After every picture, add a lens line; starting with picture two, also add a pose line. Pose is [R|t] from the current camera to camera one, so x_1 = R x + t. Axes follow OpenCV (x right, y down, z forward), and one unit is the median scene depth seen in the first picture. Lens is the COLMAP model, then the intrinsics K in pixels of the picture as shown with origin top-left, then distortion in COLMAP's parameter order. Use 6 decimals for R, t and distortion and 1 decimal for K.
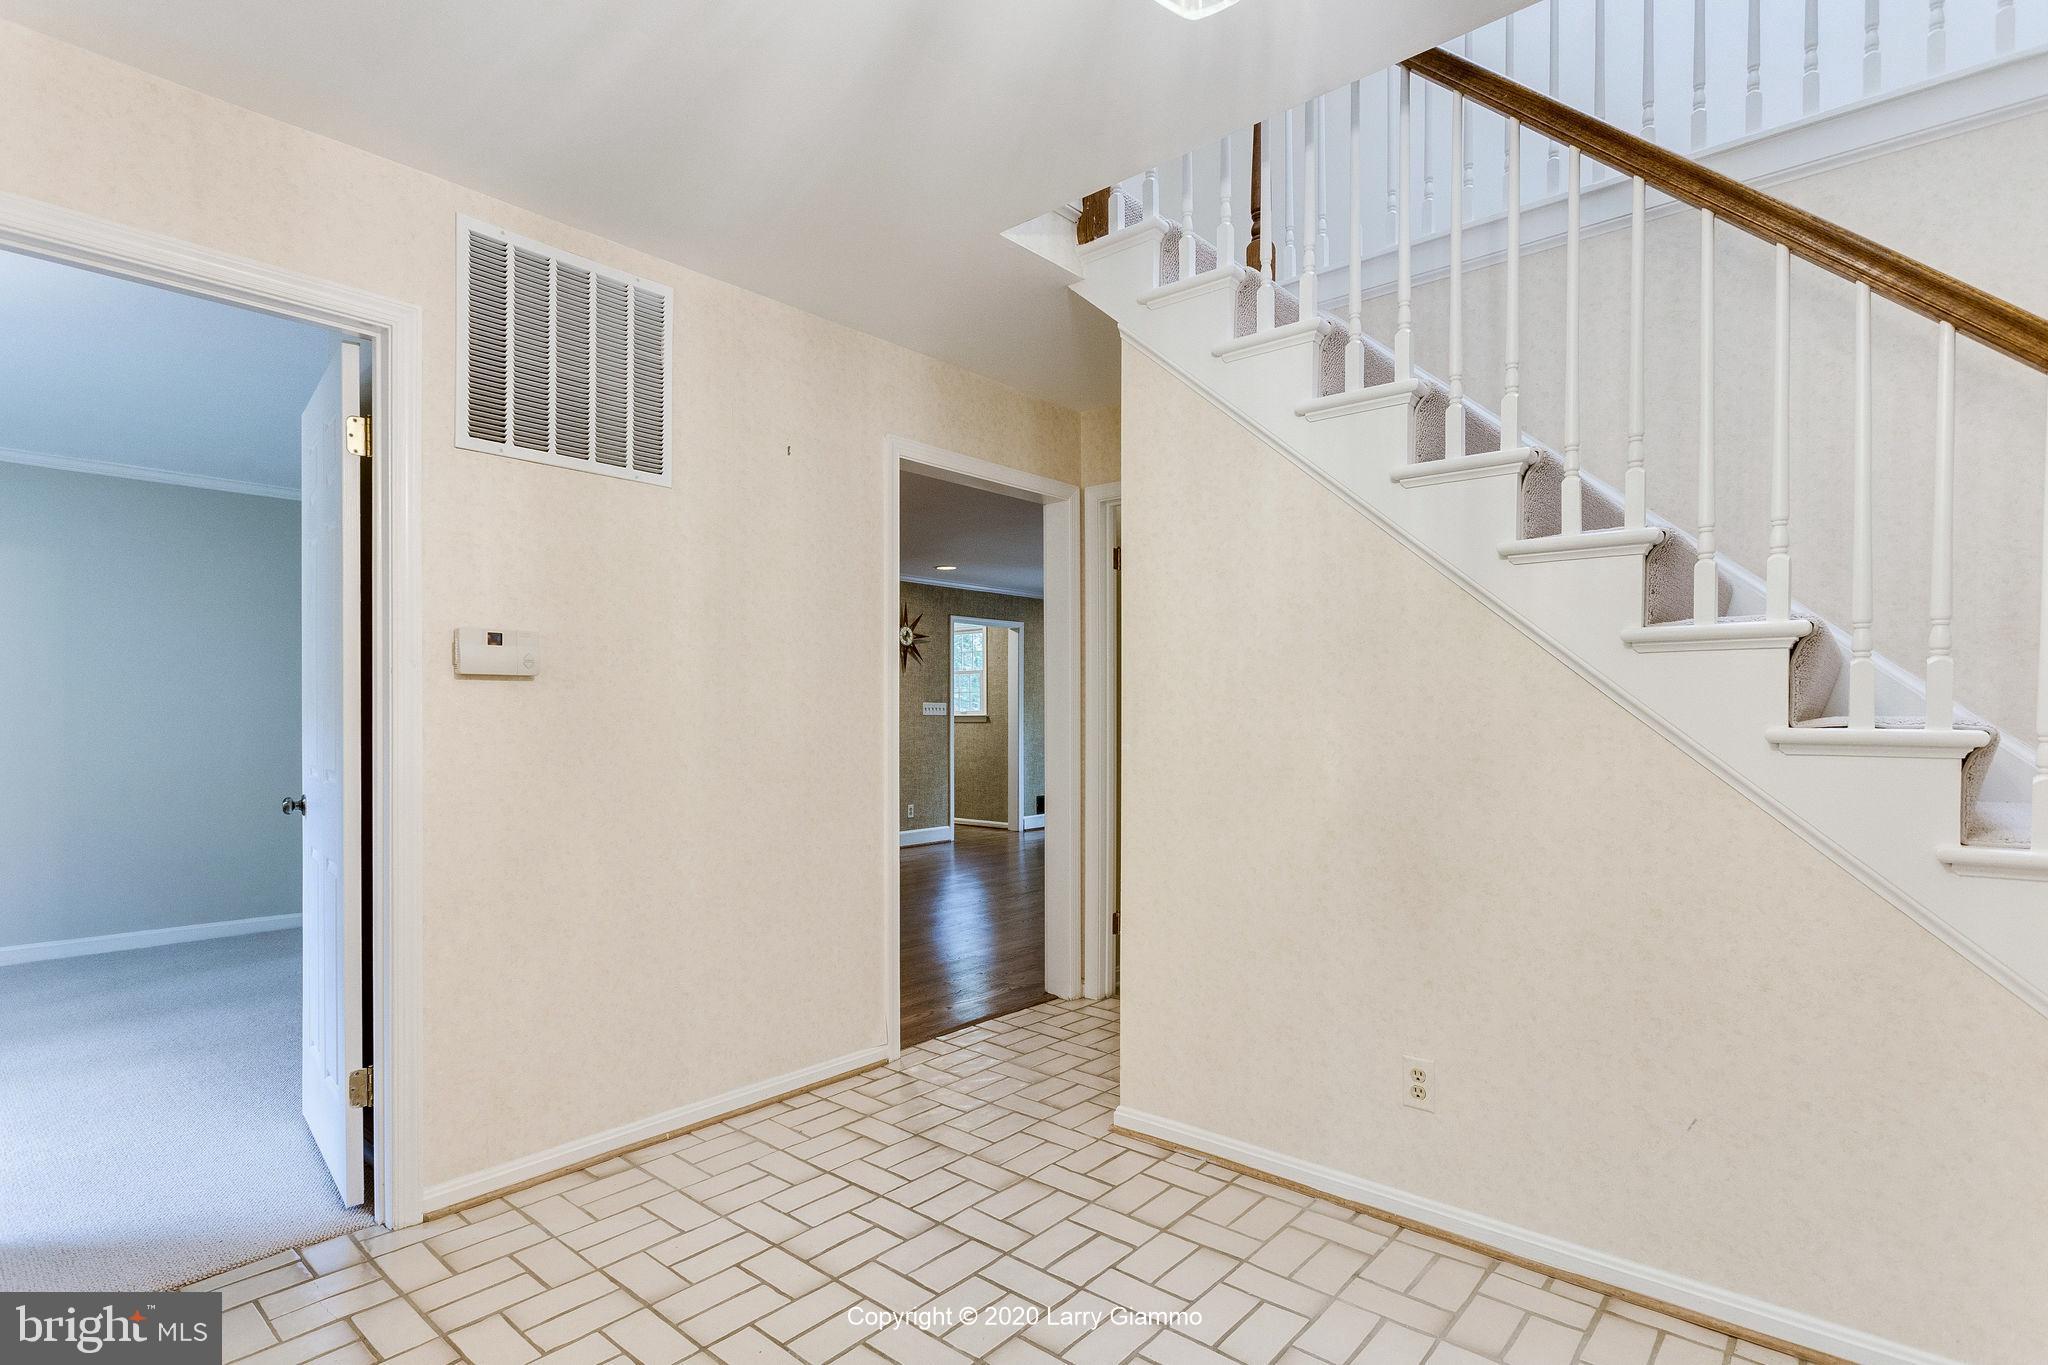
lens RADIAL K [[1018.8, 0, 1016.6], [0, 1018.8, 714.5], [0, 0, 1]] dist [0.008969, -0.001453]
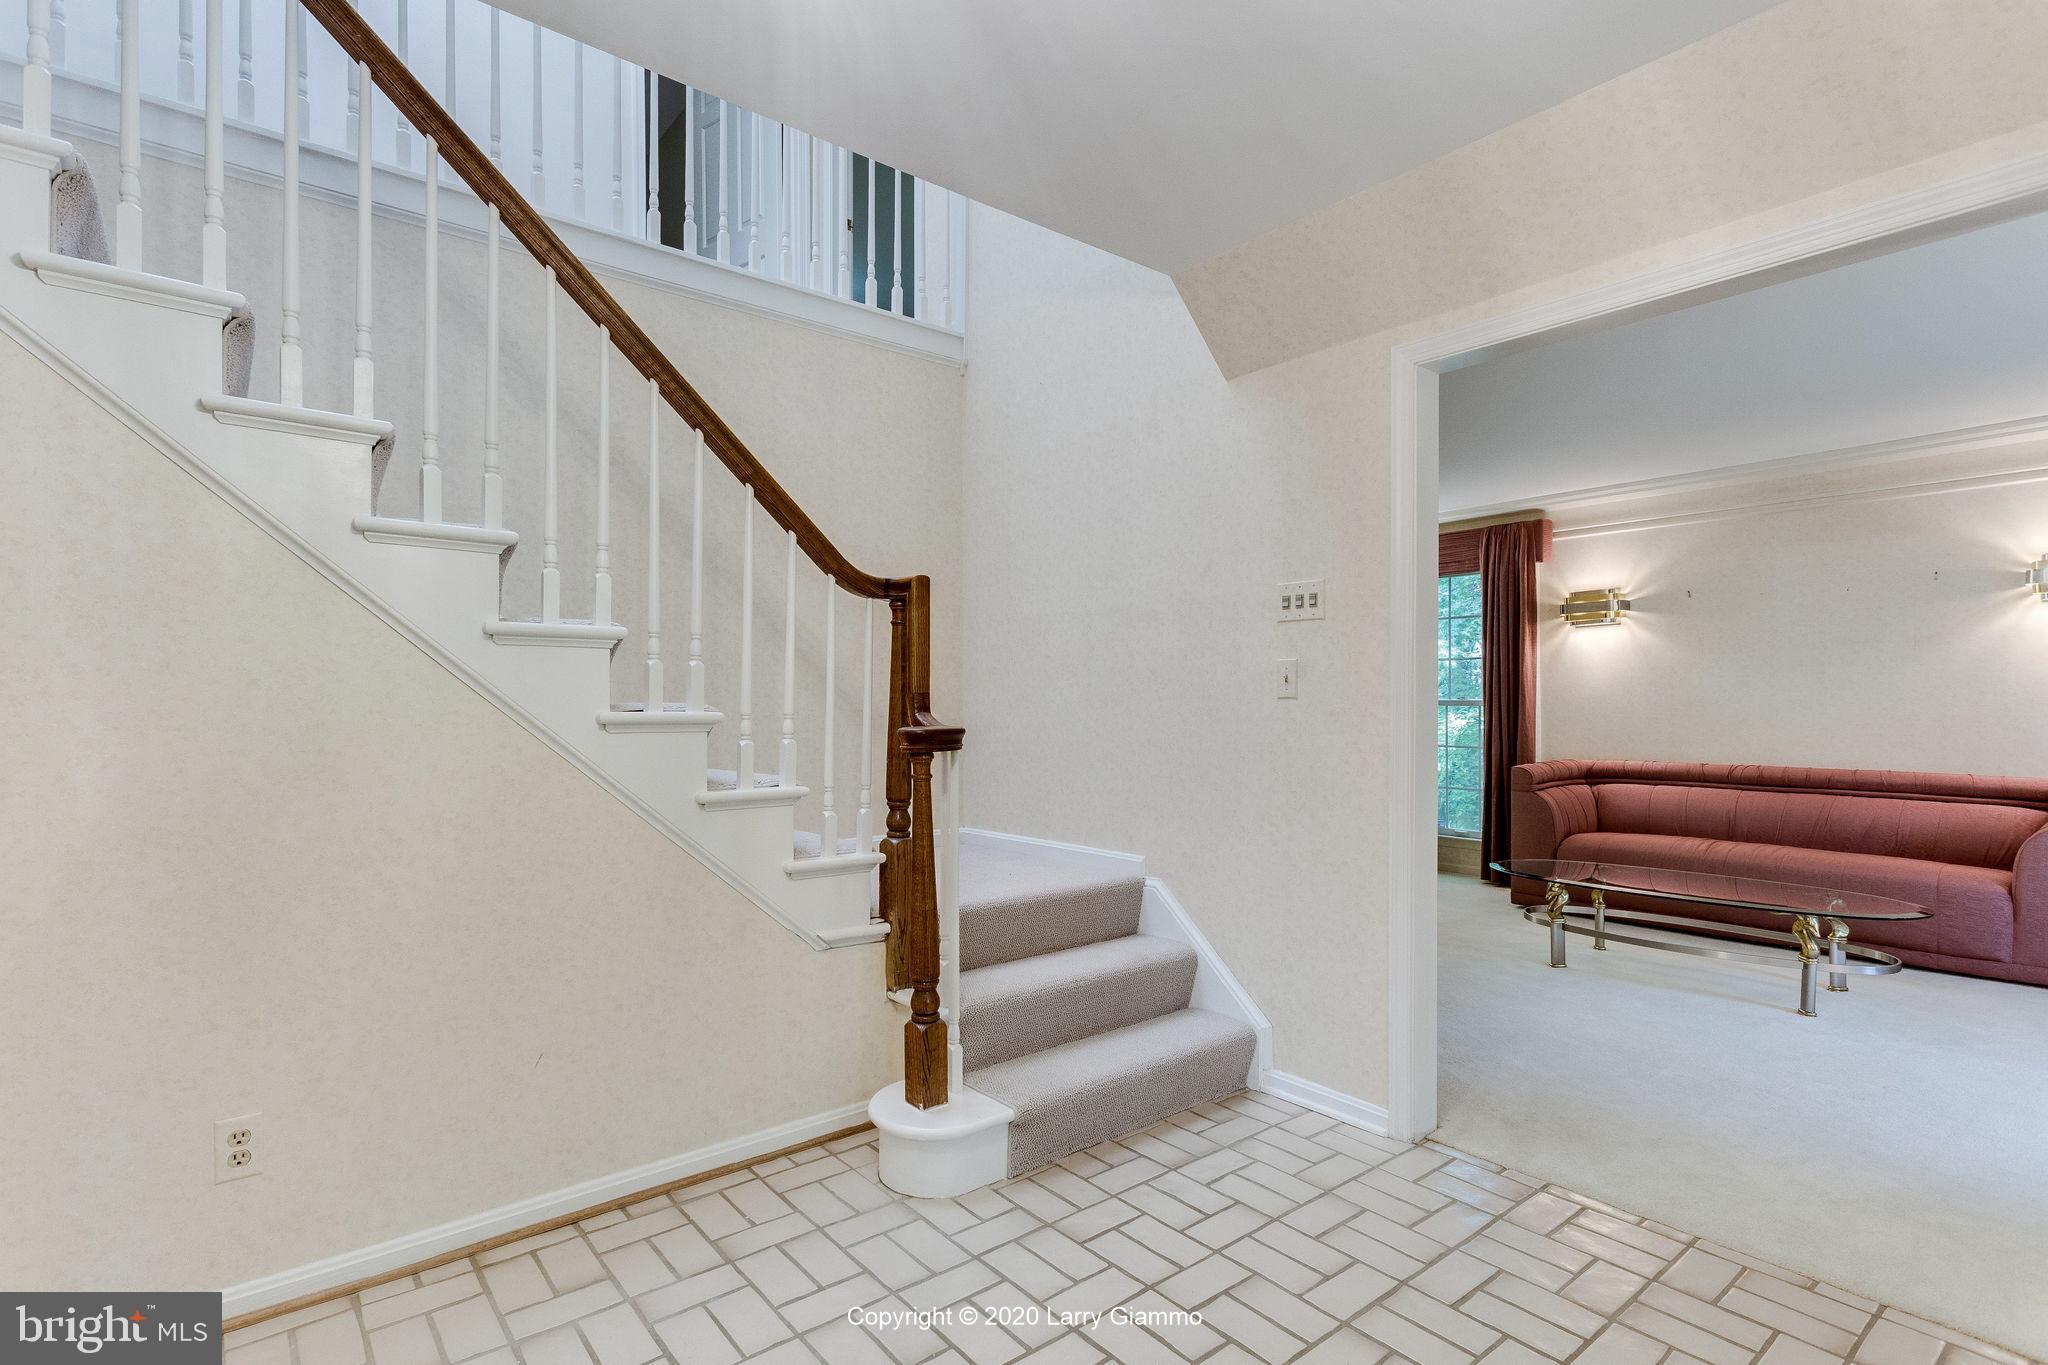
lens RADIAL K [[987.5, 0, 1007.3], [0, 987.5, 703.4], [0, 0, 1]] dist [0.006495, 0.000036]
pose [[0.180278, -0.002551, 0.983612, -0.307909], [-0.000279, 0.999996, 0.002645, -0.000115], [-0.983616, -0.000751, 0.180277, 0.267989]]
